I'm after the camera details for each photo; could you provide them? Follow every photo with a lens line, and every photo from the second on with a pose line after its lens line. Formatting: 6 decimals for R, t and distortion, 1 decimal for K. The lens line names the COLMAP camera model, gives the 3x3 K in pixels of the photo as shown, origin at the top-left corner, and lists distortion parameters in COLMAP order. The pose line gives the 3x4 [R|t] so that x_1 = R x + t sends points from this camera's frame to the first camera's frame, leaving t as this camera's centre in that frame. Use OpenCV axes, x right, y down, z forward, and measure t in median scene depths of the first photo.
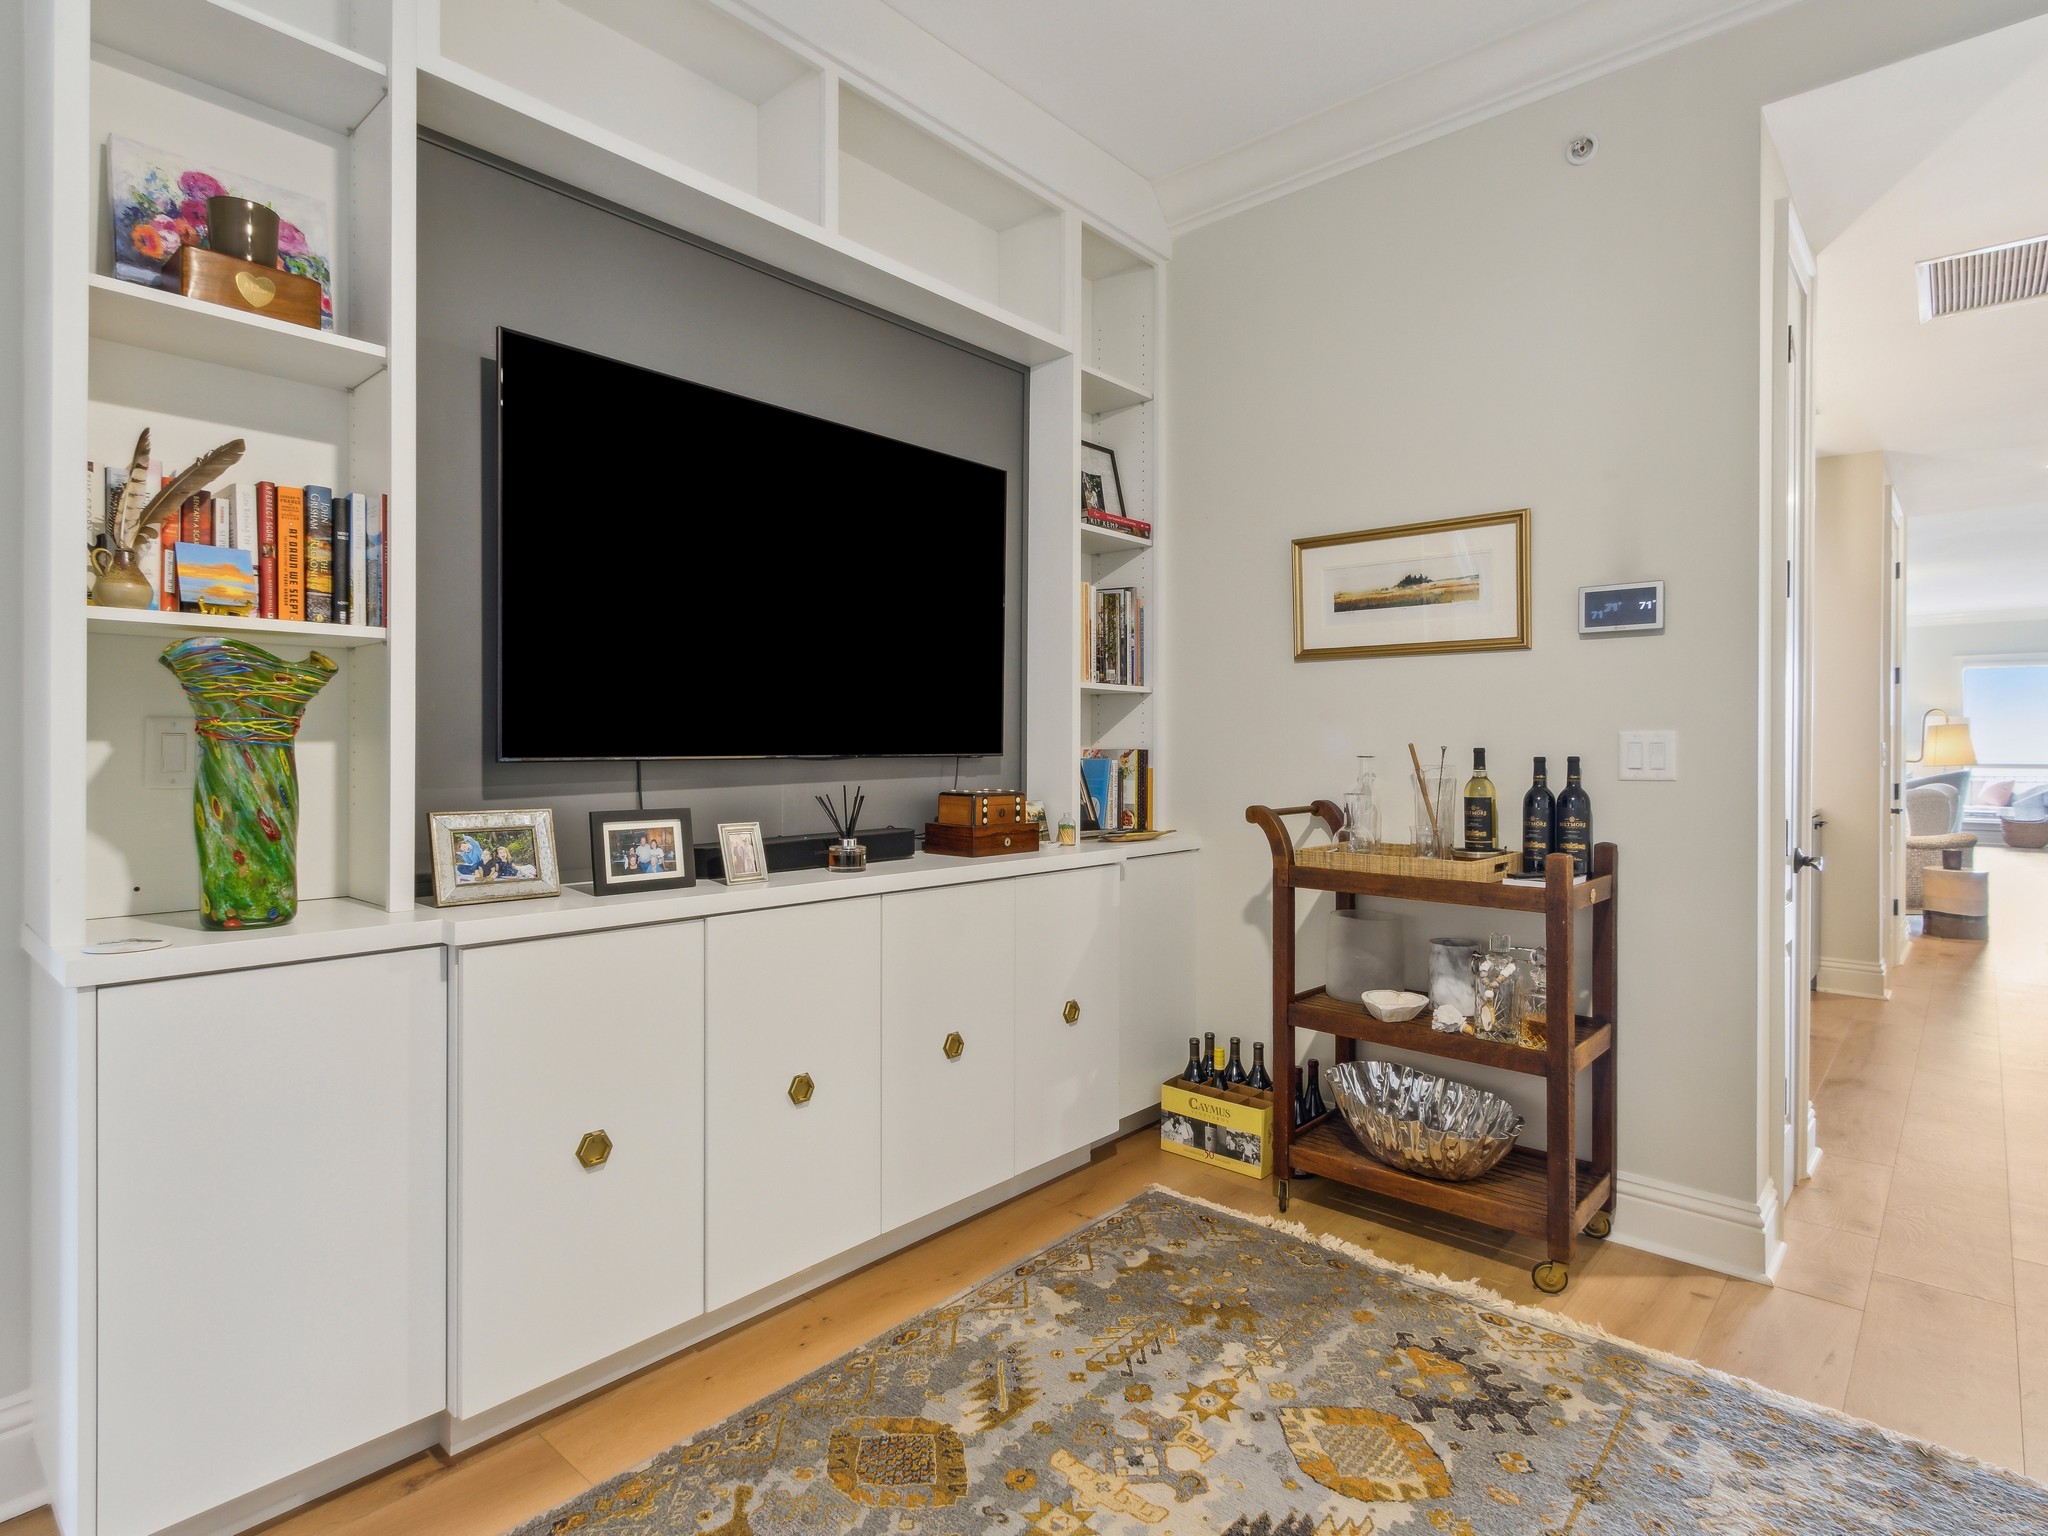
lens RADIAL K [[1073.8, 0, 1024.0], [0, 1073.8, 768.0], [0, 0, 1]] dist [0.000709, -0.000515]
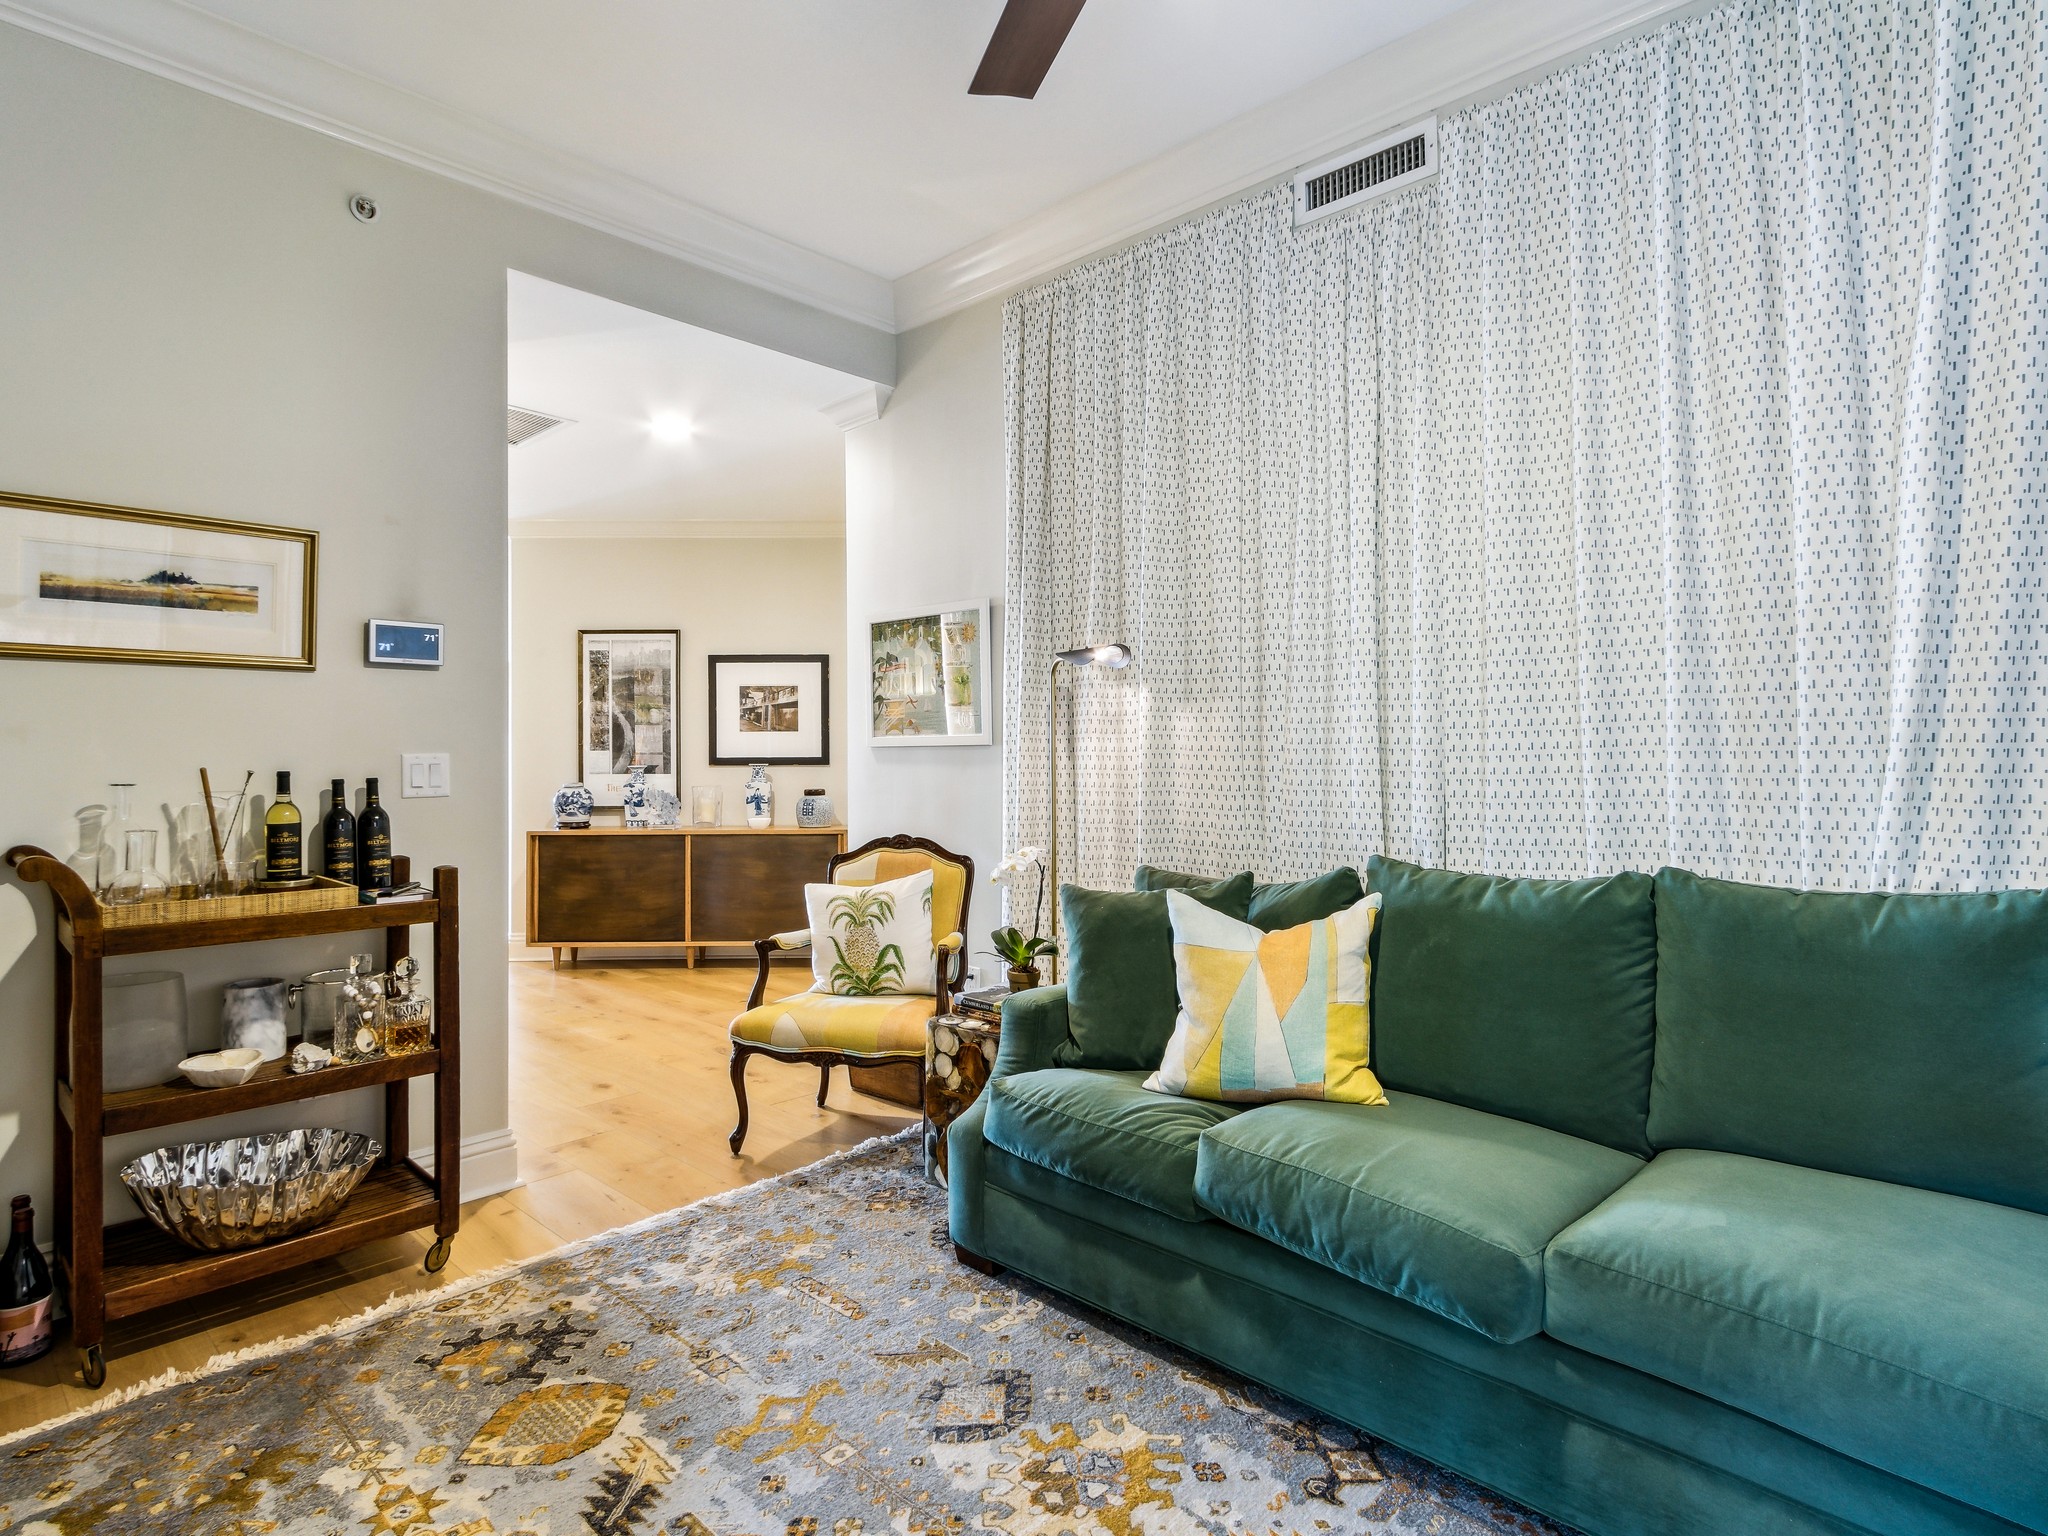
lens RADIAL K [[1059.0, 0, 1023.3], [0, 1059.0, 741.2], [0, 0, 1]] dist [0.000867, 0.000182]
pose [[0.029314, 0.004523, 0.999560, -0.593969], [0.021887, 0.999747, -0.005166, -0.031427], [-0.999331, 0.022028, 0.029208, 0.376062]]
